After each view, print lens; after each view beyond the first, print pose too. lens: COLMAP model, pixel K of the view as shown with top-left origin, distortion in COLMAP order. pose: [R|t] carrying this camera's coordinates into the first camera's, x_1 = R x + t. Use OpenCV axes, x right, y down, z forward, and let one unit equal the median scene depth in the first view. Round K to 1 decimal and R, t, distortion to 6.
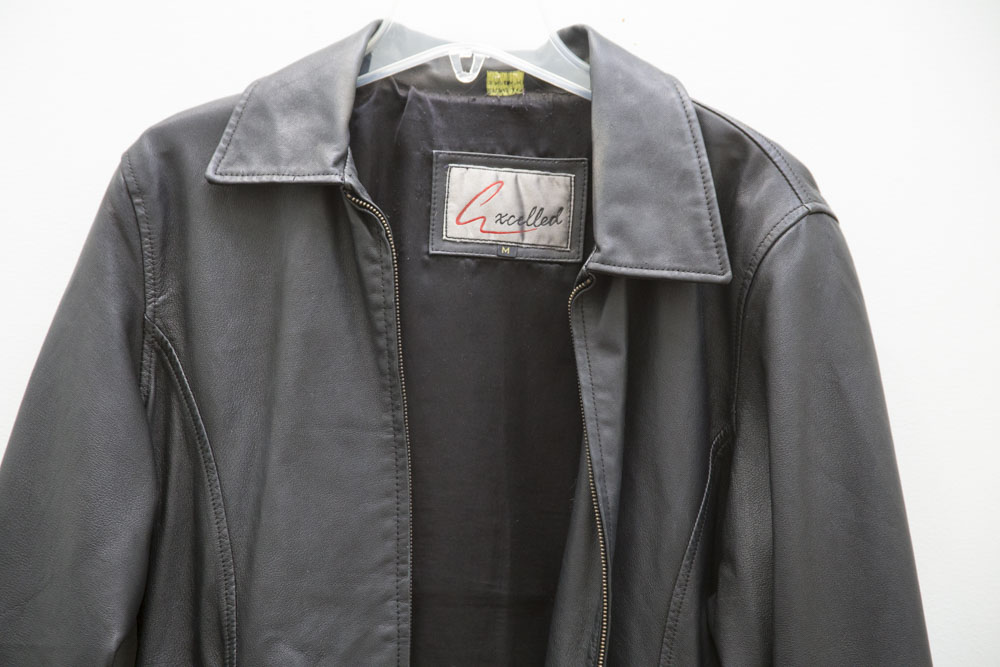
lens RADIAL K [[2530.0, 0, 500.0], [0, 2530.0, 333.5], [0, 0, 1]] dist [0.235008, 0.488870]
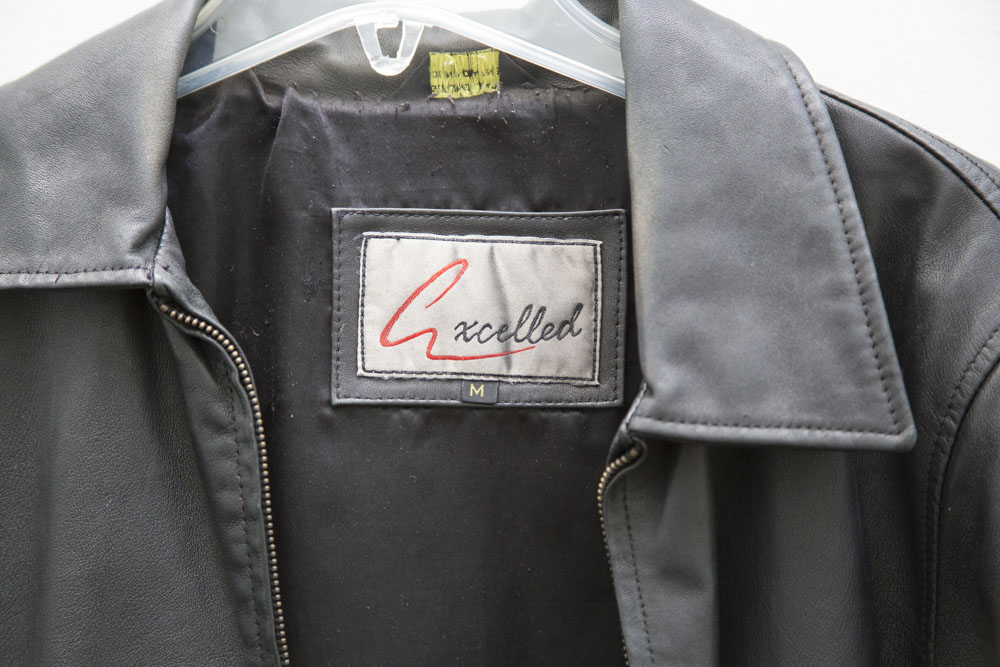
lens RADIAL K [[2530.0, 0, 500.0], [0, 2530.0, 333.5], [0, 0, 1]] dist [0.235008, 0.488870]
pose [[0.998049, -0.044596, -0.043687, 0.030999], [0.045327, 0.998846, 0.015891, -0.053623], [0.042927, -0.017841, 0.998919, 0.478976]]
